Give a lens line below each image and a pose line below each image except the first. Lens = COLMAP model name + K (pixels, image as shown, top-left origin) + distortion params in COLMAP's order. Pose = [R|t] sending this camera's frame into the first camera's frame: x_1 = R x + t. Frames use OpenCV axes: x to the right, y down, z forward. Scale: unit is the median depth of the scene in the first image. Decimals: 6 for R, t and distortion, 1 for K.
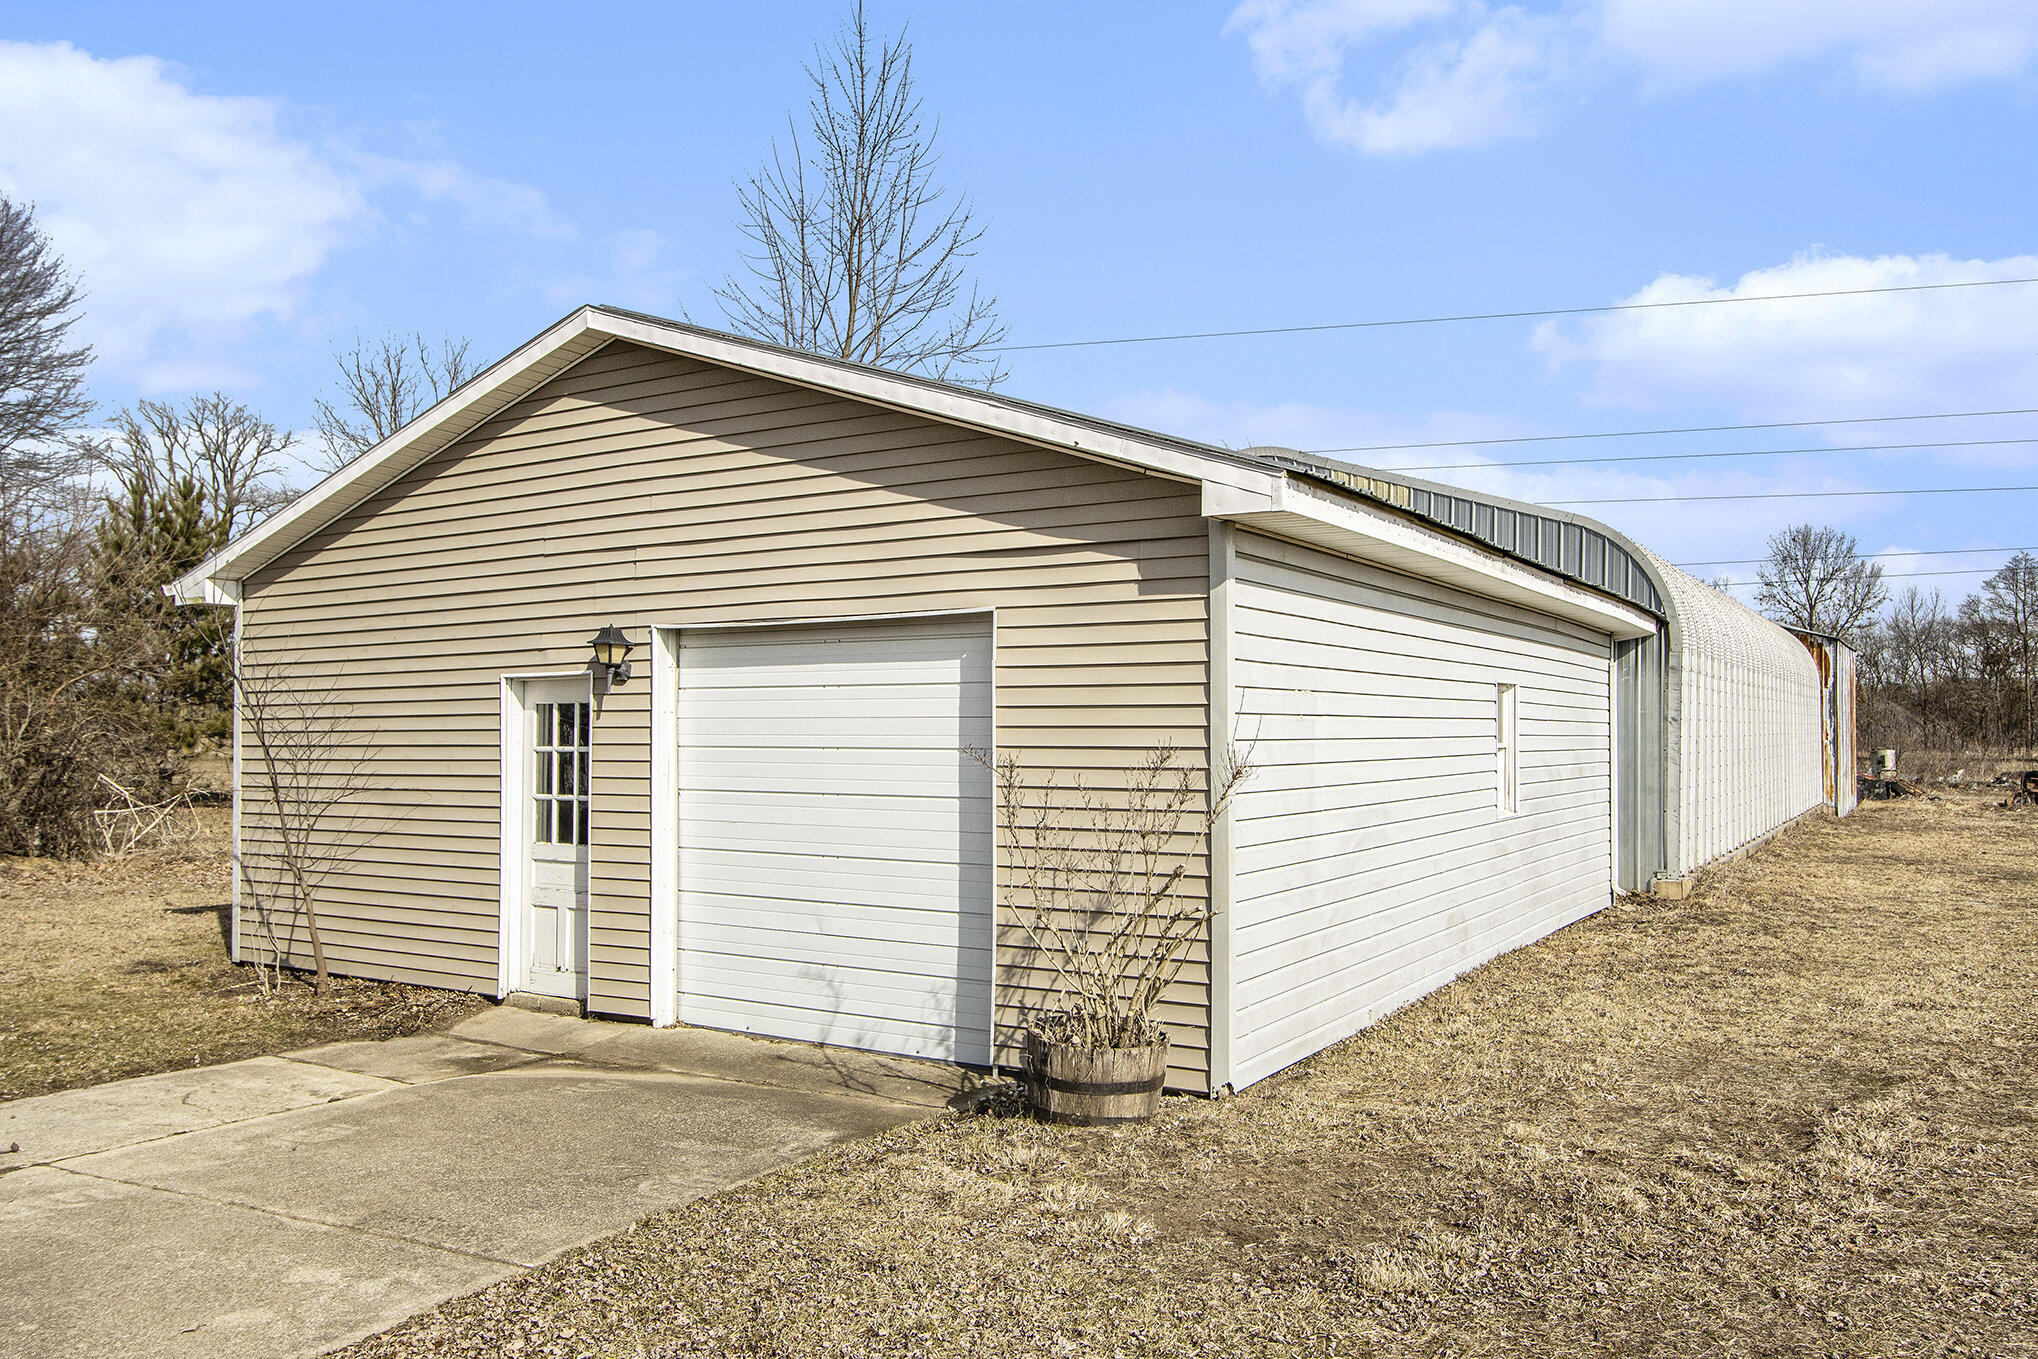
lens RADIAL K [[1521.0, 0, 1019.0], [0, 1521.0, 679.5], [0, 0, 1]] dist [-0.004043, 0.004600]
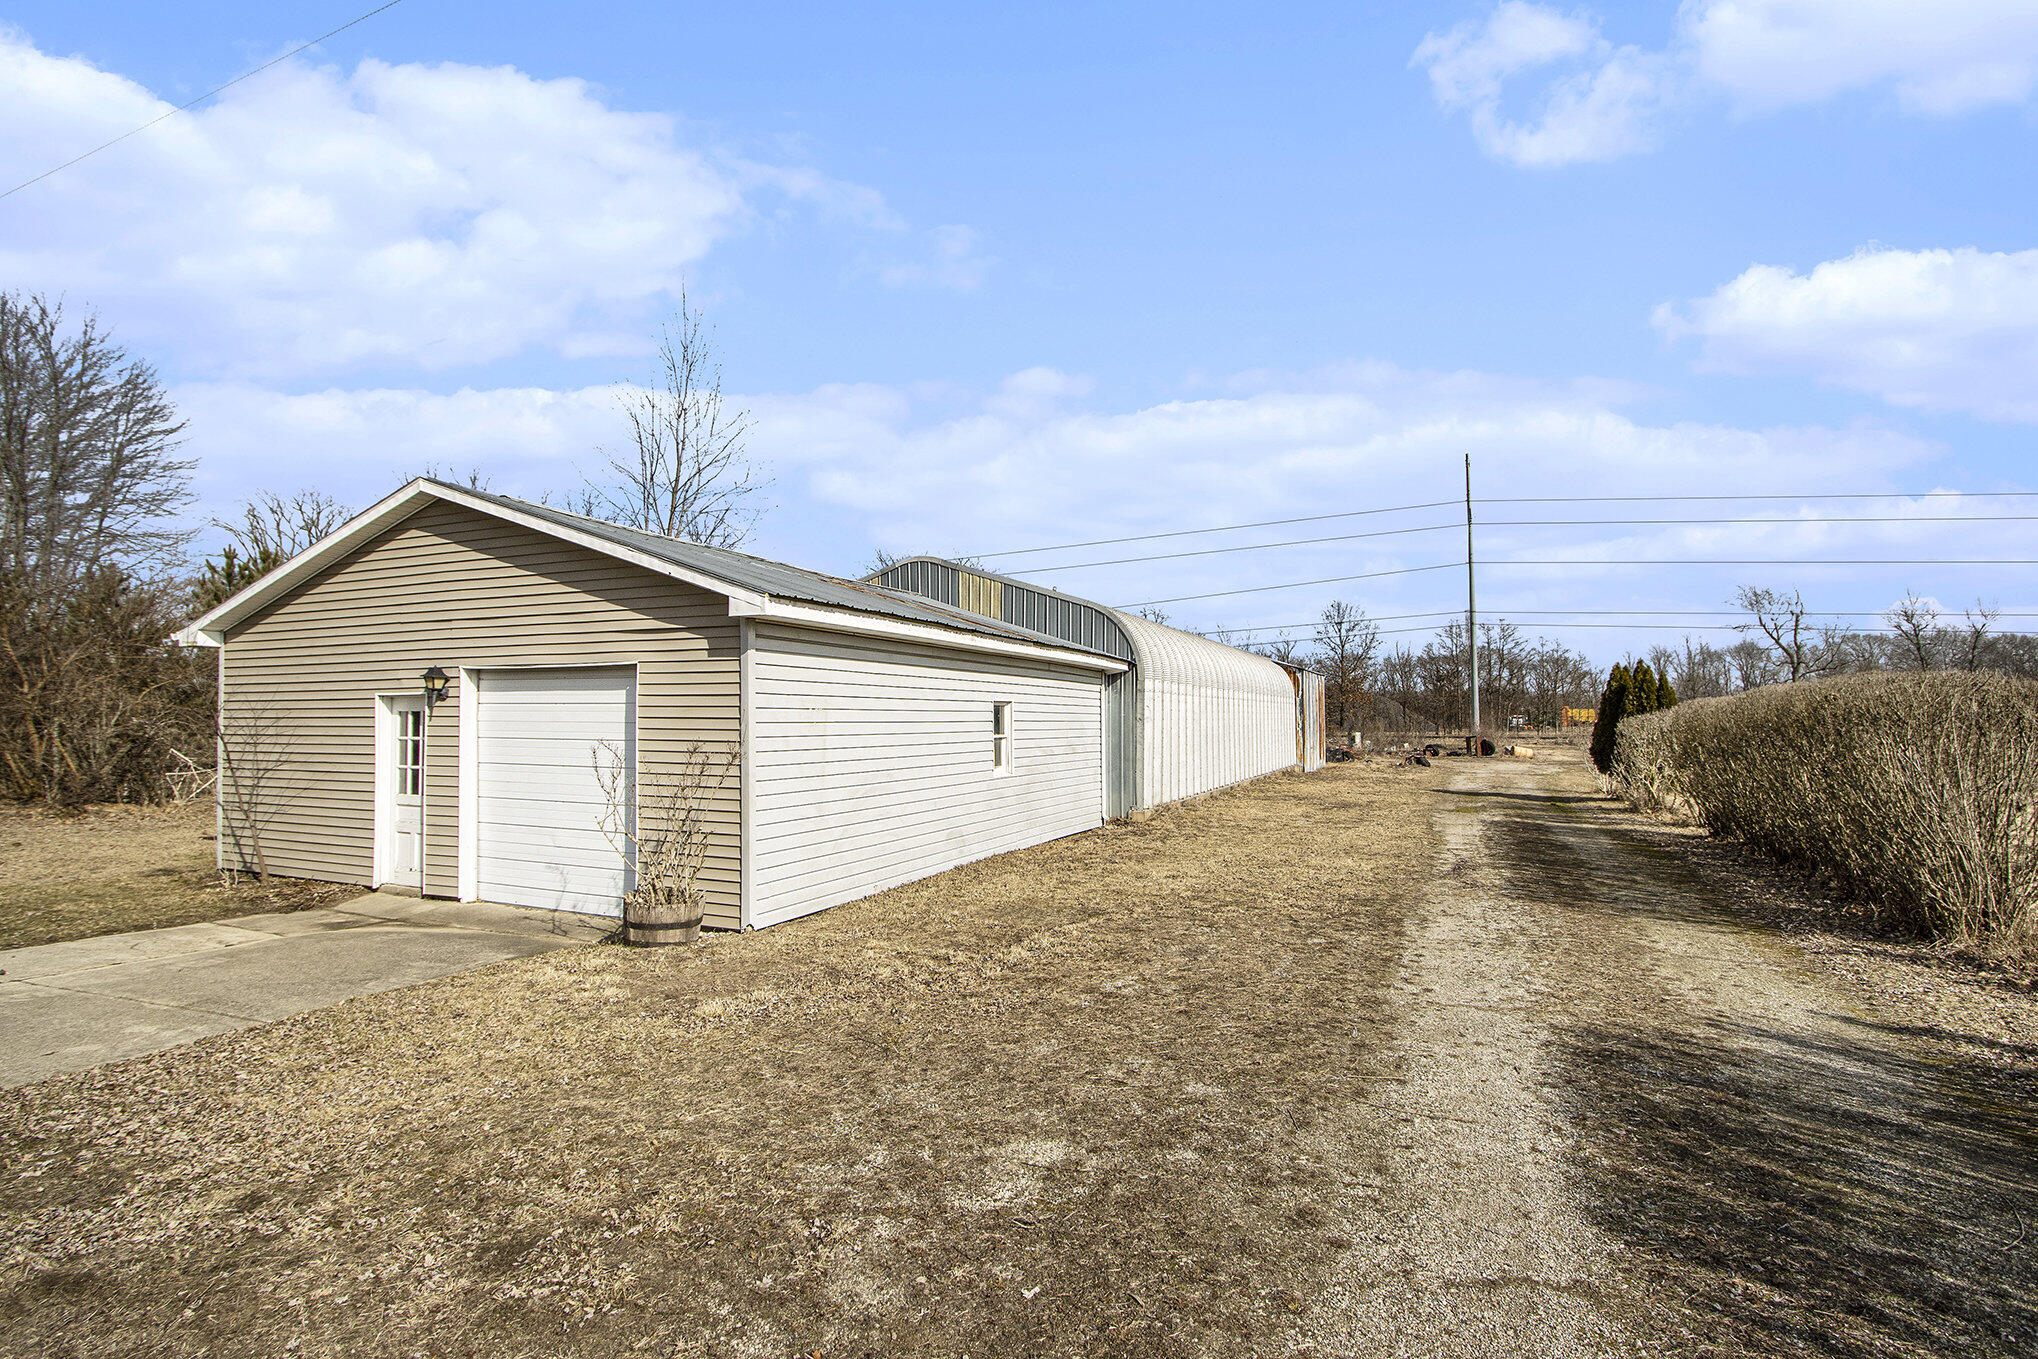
lens RADIAL K [[976.1, 0, 1019.0], [0, 976.1, 679.5], [0, 0, 1]] dist [-0.020328, -0.000763]
pose [[0.989946, 0.009130, 0.141149, 0.223228], [-0.008388, 0.999948, -0.005853, -0.019660], [-0.141195, 0.004611, 0.989971, -0.161269]]
